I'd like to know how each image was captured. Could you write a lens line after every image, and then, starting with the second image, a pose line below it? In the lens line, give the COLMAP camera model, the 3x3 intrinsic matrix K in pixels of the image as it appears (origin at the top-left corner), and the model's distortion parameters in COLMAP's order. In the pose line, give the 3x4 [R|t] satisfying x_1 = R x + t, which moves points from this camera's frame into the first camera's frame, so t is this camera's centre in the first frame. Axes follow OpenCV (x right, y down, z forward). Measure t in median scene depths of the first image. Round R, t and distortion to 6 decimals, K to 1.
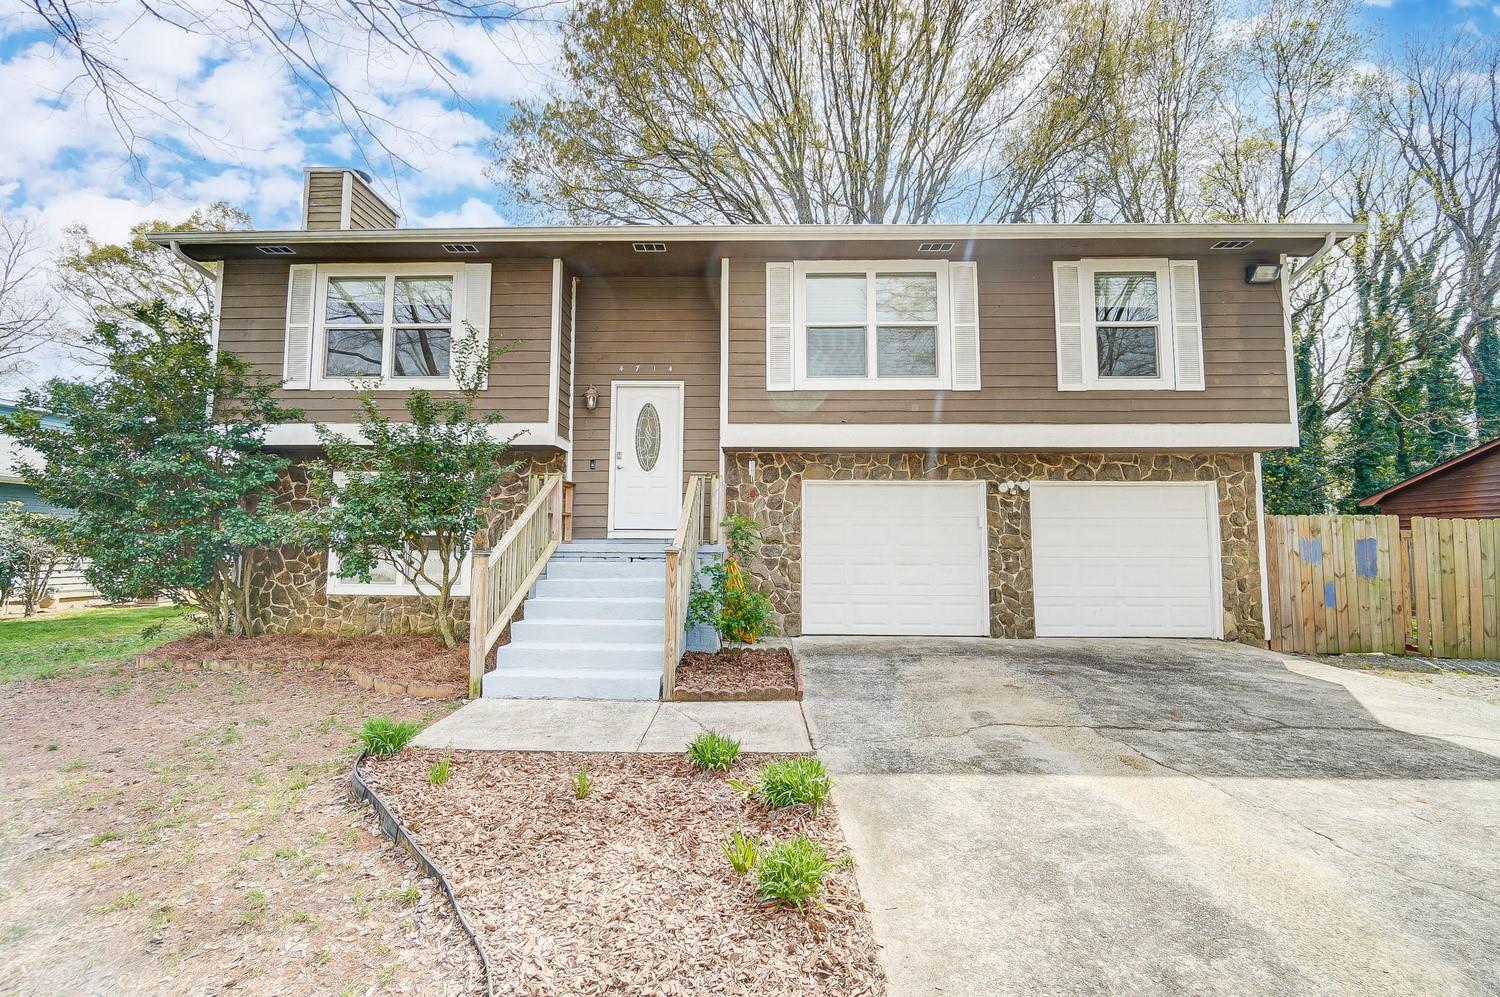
lens RADIAL K [[613.3, 0, 756.3], [0, 613.3, 497.9], [0, 0, 1]] dist [-0.001151, -0.000034]
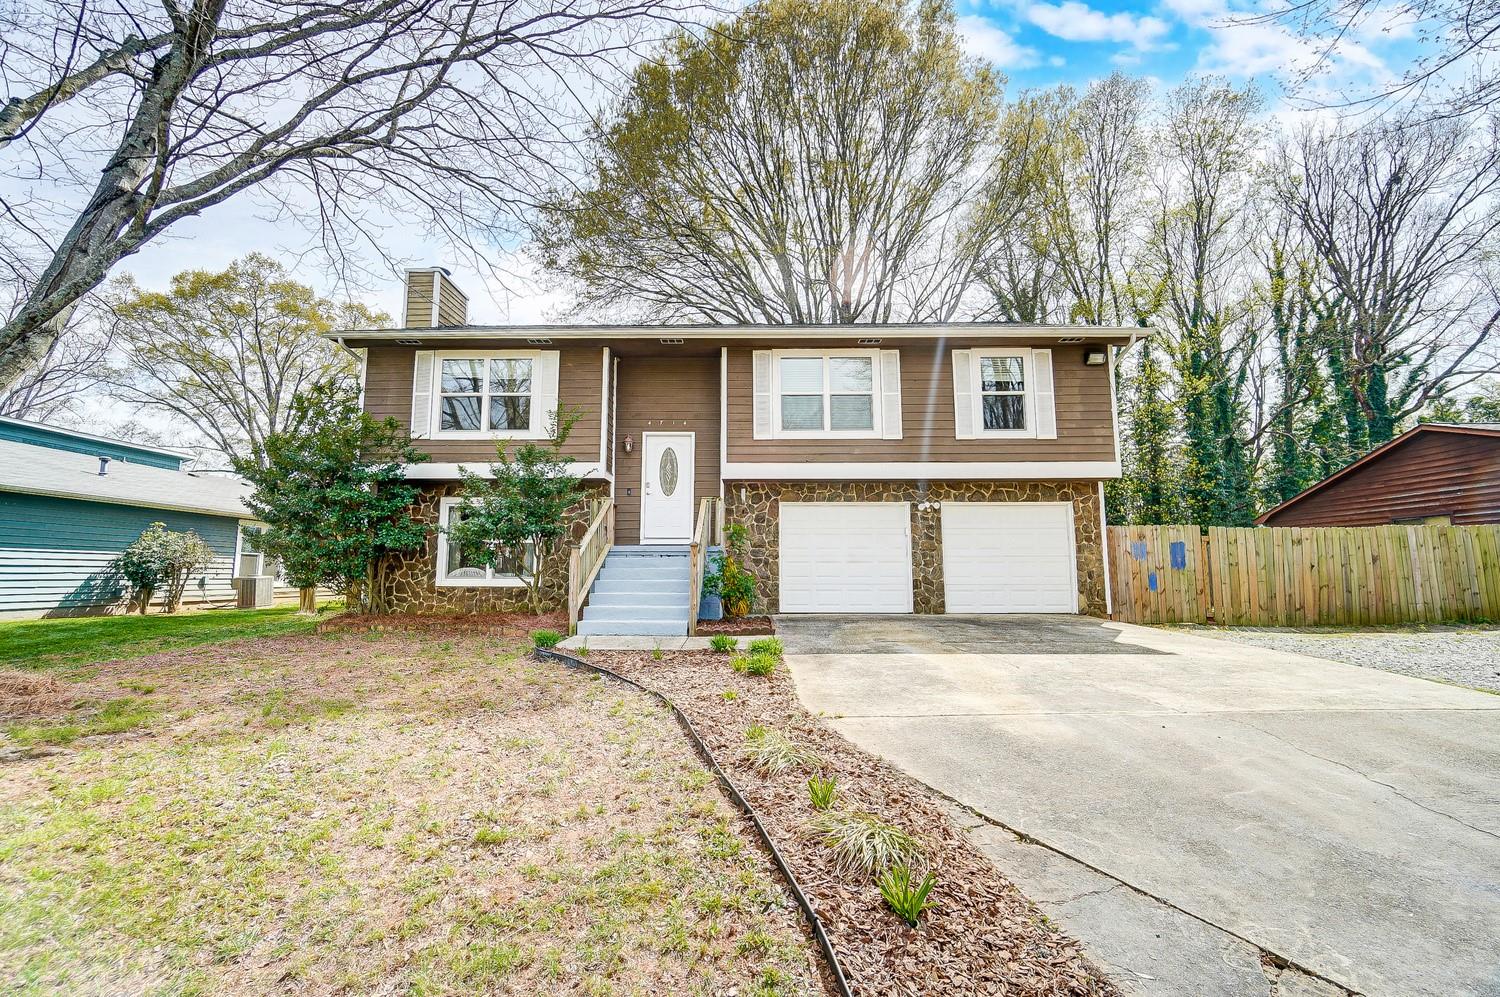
lens RADIAL K [[613.3, 0, 756.3], [0, 613.3, 497.9], [0, 0, 1]] dist [-0.001151, -0.000034]
pose [[0.999886, -0.003746, 0.014658, 0.001573], [0.004397, 0.998993, -0.044641, 0.023948], [-0.014476, 0.044701, 0.998896, -0.408619]]
